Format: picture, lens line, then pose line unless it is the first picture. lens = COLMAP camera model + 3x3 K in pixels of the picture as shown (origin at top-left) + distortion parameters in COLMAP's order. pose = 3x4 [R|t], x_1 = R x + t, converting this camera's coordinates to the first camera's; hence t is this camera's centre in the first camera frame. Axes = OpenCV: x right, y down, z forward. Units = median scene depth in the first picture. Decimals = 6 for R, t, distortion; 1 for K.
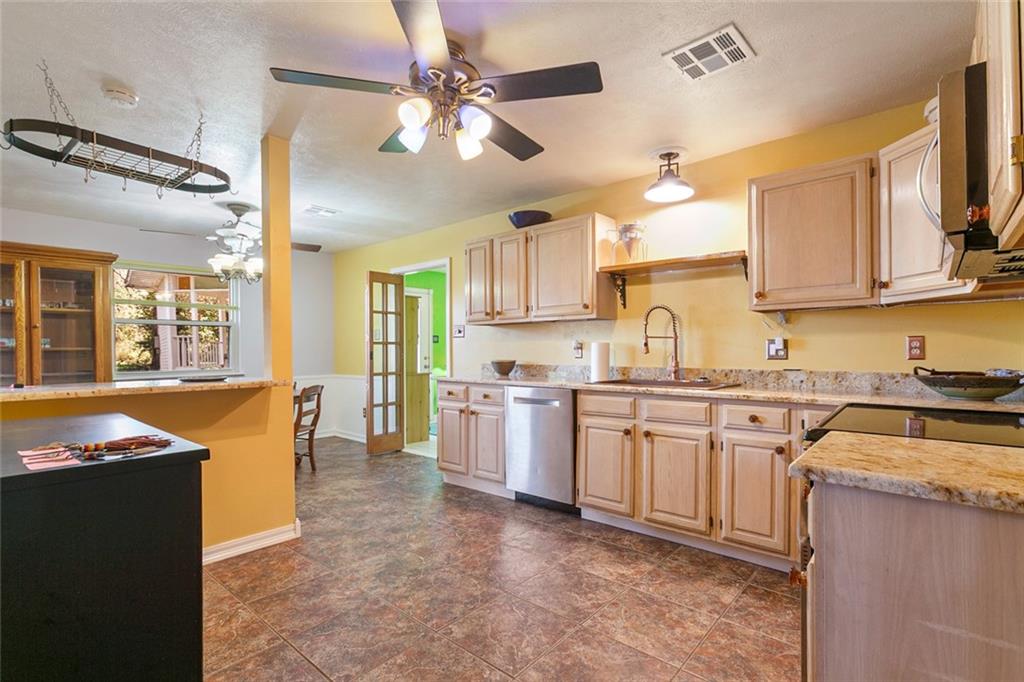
lens RADIAL K [[482.7, 0, 508.5], [0, 482.7, 344.4], [0, 0, 1]] dist [-0.000240, -0.000008]
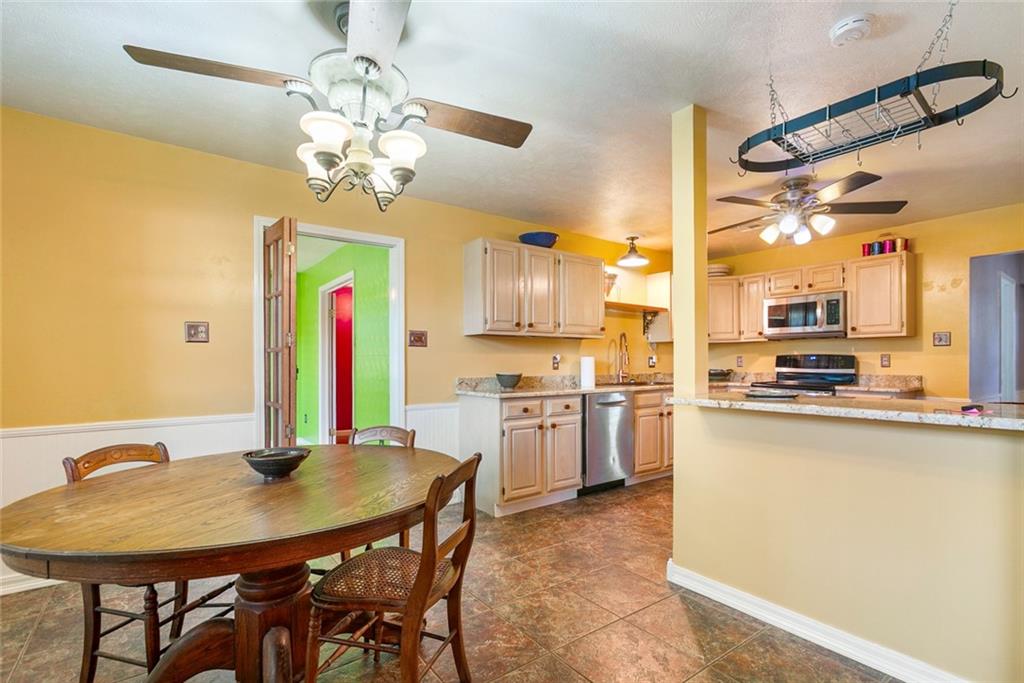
lens RADIAL K [[482.7, 0, 508.5], [0, 482.7, 344.9], [0, 0, 1]] dist [-0.000240, -0.000008]
pose [[0.226839, 0.029774, 0.973477, -1.076050], [-0.001934, 0.999544, -0.030121, 0.004223], [-0.973930, 0.004950, 0.226793, 0.865157]]
